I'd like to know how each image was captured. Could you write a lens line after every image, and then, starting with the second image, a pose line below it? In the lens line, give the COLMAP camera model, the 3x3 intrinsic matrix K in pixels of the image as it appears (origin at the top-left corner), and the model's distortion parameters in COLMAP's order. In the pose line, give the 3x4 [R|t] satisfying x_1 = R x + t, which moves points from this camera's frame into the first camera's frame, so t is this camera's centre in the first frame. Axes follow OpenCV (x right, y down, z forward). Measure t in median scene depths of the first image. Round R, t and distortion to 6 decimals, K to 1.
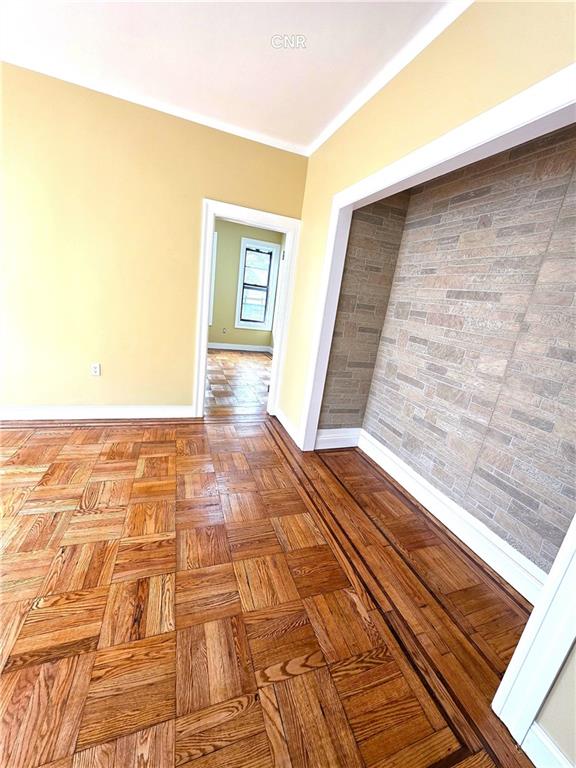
lens RADIAL K [[307.2, 0, 290.1], [0, 307.2, 382.8], [0, 0, 1]] dist [0.002162, 0.000026]
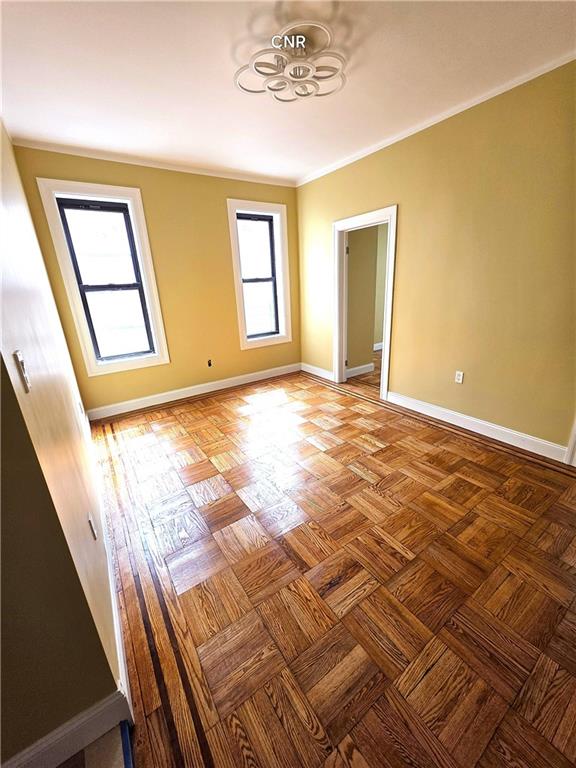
lens RADIAL K [[307.2, 0, 288.0], [0, 307.2, 382.2], [0, 0, 1]] dist [0.002162, 0.000026]
pose [[0.244834, 0.167616, -0.954967, 0.278734], [-0.185027, 0.974919, 0.123681, -0.063362], [0.951746, 0.146414, 0.269707, 0.244732]]
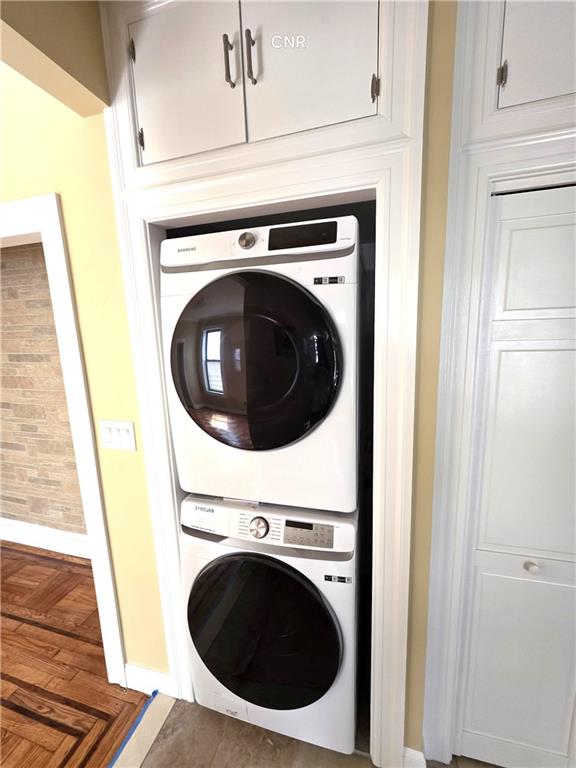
lens RADIAL K [[307.2, 0, 284.7], [0, 307.2, 383.7], [0, 0, 1]] dist [0.002162, 0.000026]
pose [[0.573295, -0.280006, 0.770019, 0.234920], [0.320645, 0.941512, 0.103640, -0.019351], [-0.754003, 0.187486, 0.629547, -0.342645]]
